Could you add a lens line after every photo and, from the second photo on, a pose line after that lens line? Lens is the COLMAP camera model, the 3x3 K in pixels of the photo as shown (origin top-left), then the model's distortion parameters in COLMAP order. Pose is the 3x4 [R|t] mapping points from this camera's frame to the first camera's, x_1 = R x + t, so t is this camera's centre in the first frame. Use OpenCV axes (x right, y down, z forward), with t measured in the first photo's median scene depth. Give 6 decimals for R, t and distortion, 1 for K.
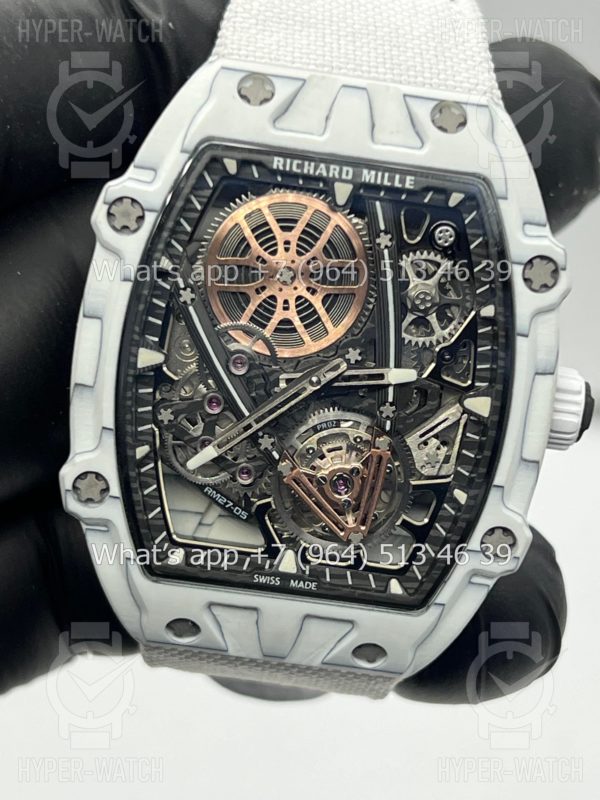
lens RADIAL K [[1883.3, 0, 292.9], [0, 1883.3, 401.1], [0, 0, 1]] dist [0.169073, 0.000000]
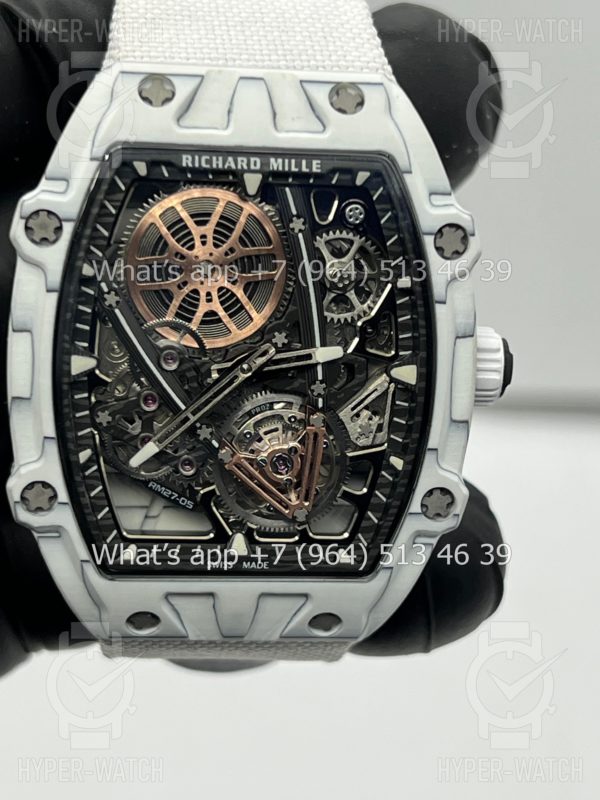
lens RADIAL K [[1883.3, 0, 300.2], [0, 1883.3, 401.5], [0, 0, 1]] dist [0.169073, 0.000000]
pose [[0.990960, -0.112974, 0.072359, -0.035066], [0.110245, 0.993072, 0.040662, -0.030998], [-0.076451, -0.032317, 0.996549, -0.026403]]
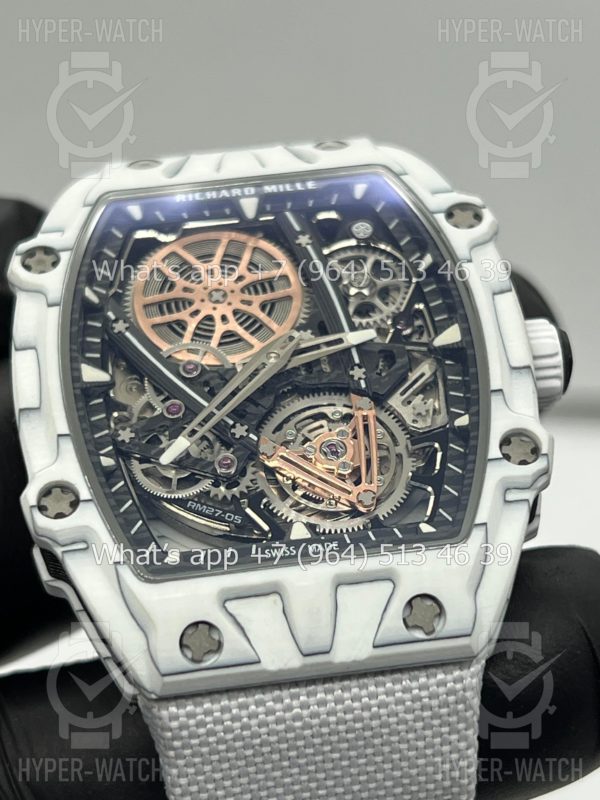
lens RADIAL K [[1883.3, 0, 300.1], [0, 1883.3, 398.4], [0, 0, 1]] dist [0.169073, 0.000000]
pose [[0.962658, -0.230505, 0.141978, -0.111934], [0.266488, 0.714443, -0.646958, 0.607645], [0.047692, 0.660635, 0.749191, 0.313070]]
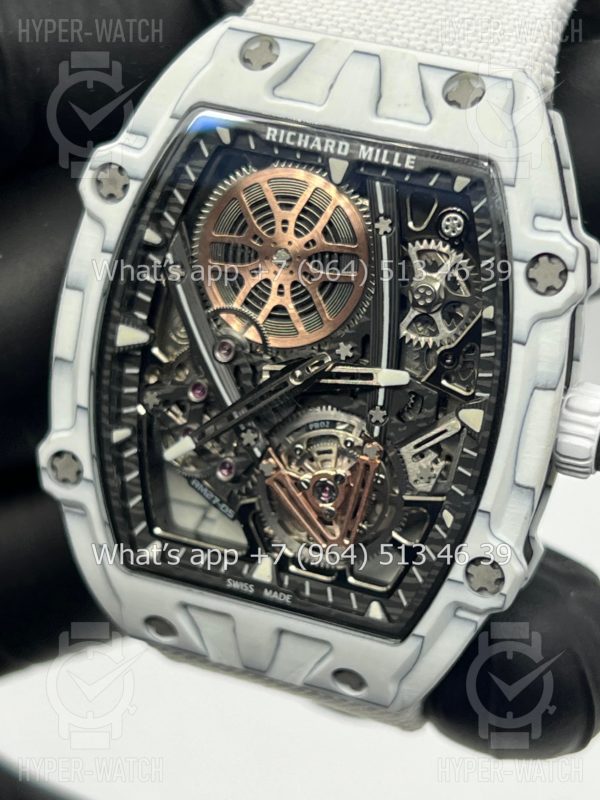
lens RADIAL K [[1883.3, 0, 296.0], [0, 1883.3, 403.0], [0, 0, 1]] dist [0.169073, 0.000000]
pose [[0.945161, 0.087526, -0.314658, 0.296796], [-0.083275, 0.996162, 0.026957, -0.021714], [0.315810, 0.000725, 0.948822, 0.134275]]
